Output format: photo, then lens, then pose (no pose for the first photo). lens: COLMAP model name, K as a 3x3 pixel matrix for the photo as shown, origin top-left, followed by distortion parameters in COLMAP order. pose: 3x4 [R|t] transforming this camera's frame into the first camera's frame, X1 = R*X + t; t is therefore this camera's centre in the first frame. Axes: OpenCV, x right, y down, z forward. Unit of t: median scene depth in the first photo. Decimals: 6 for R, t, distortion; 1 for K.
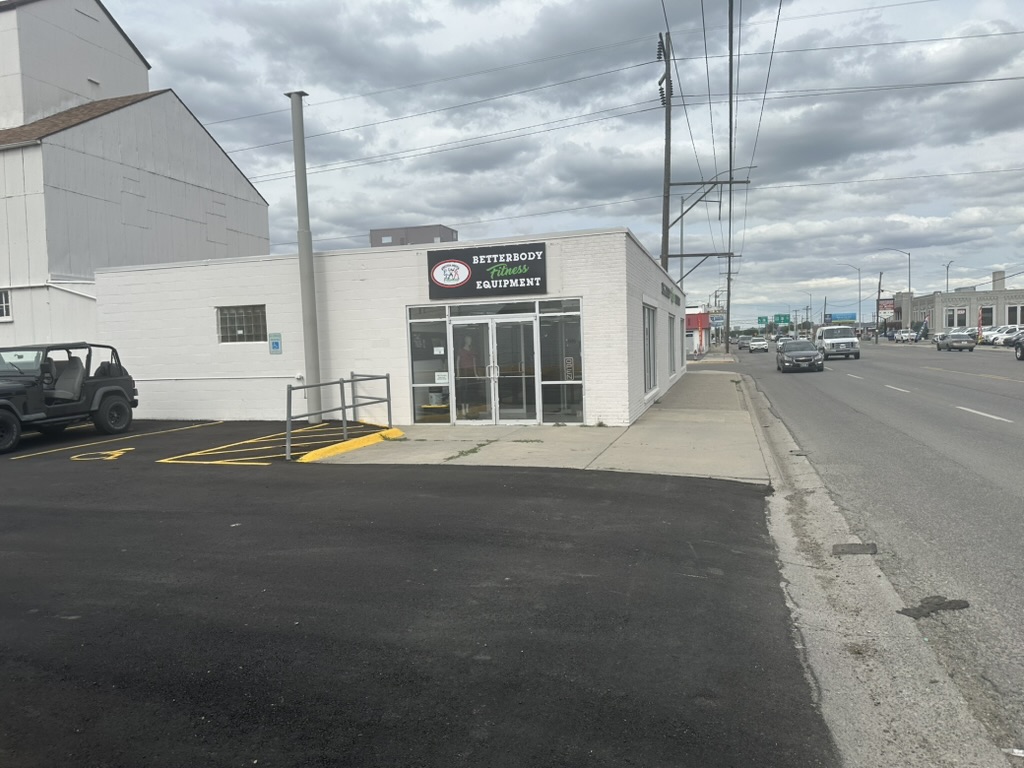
lens RADIAL K [[731.7, 0, 512.0], [0, 731.7, 384.0], [0, 0, 1]] dist [0.092608, -0.123549]
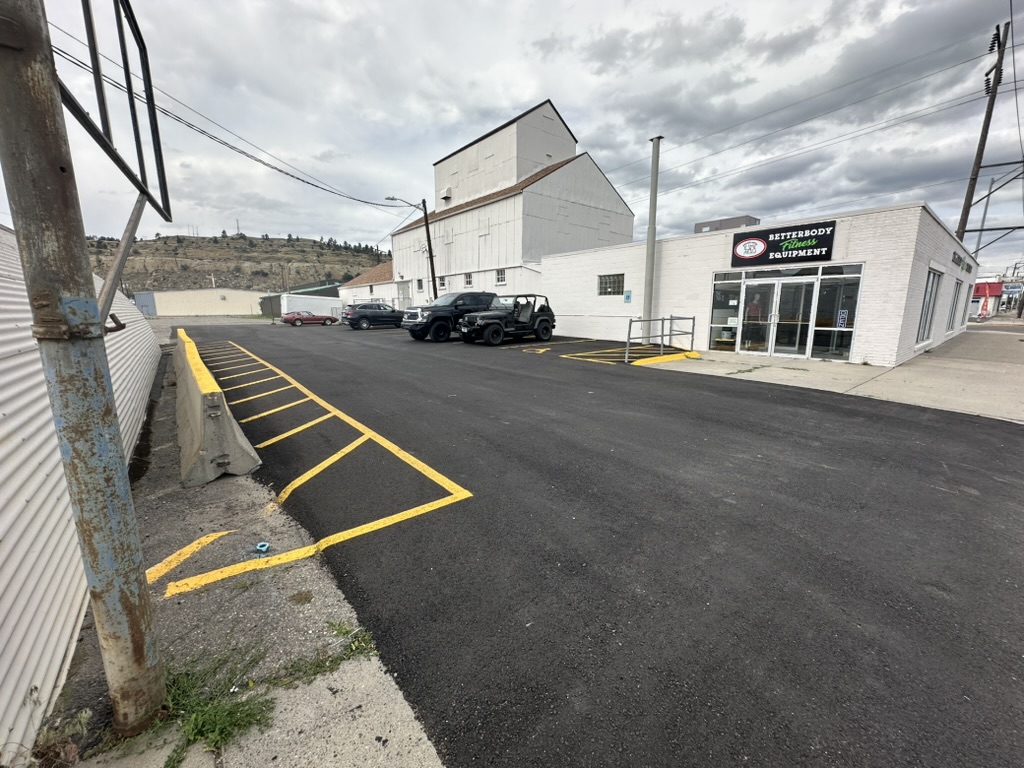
lens RADIAL K [[407.8, 0, 509.7], [0, 407.8, 383.8], [0, 0, 1]] dist [-0.001436, -0.000195]
pose [[0.822738, 0.133442, -0.552536, 0.006432], [-0.057588, 0.986620, 0.152527, 0.017551], [0.565497, -0.093670, 0.819414, 0.047349]]
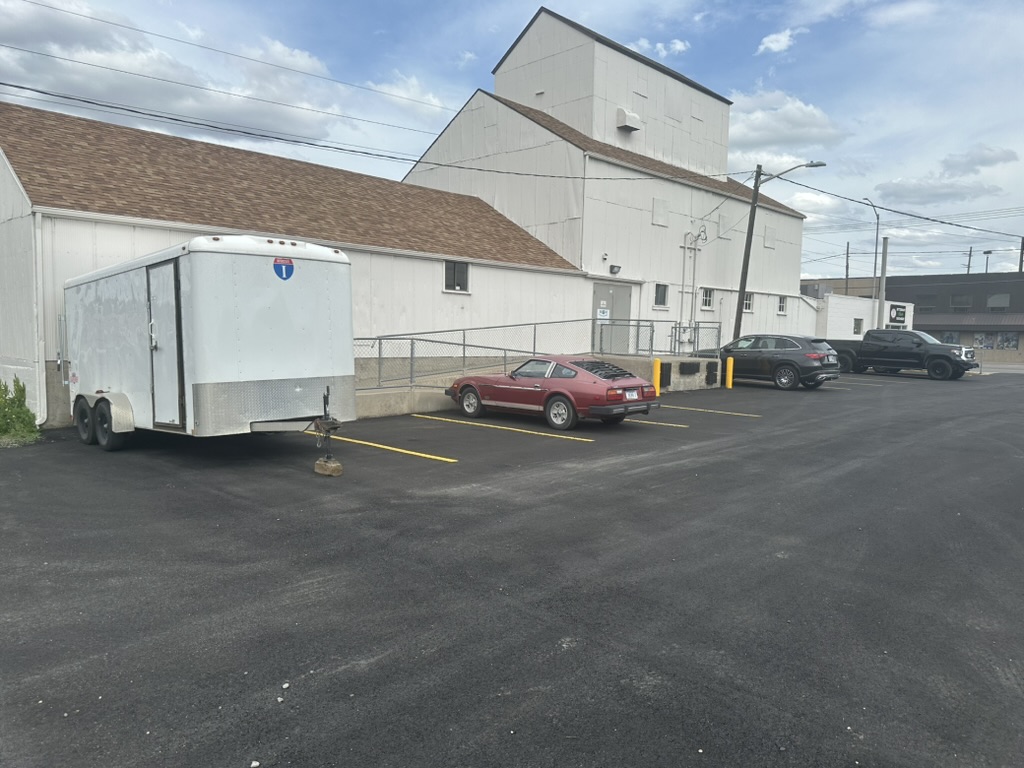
lens RADIAL K [[713.8, 0, 511.7], [0, 713.8, 399.6], [0, 0, 1]] dist [0.084918, -0.114776]
pose [[0.464019, -0.043252, 0.884769, -2.358517], [0.017517, 0.999060, 0.039652, 0.034773], [-0.885652, -0.002901, 0.464340, 0.753576]]
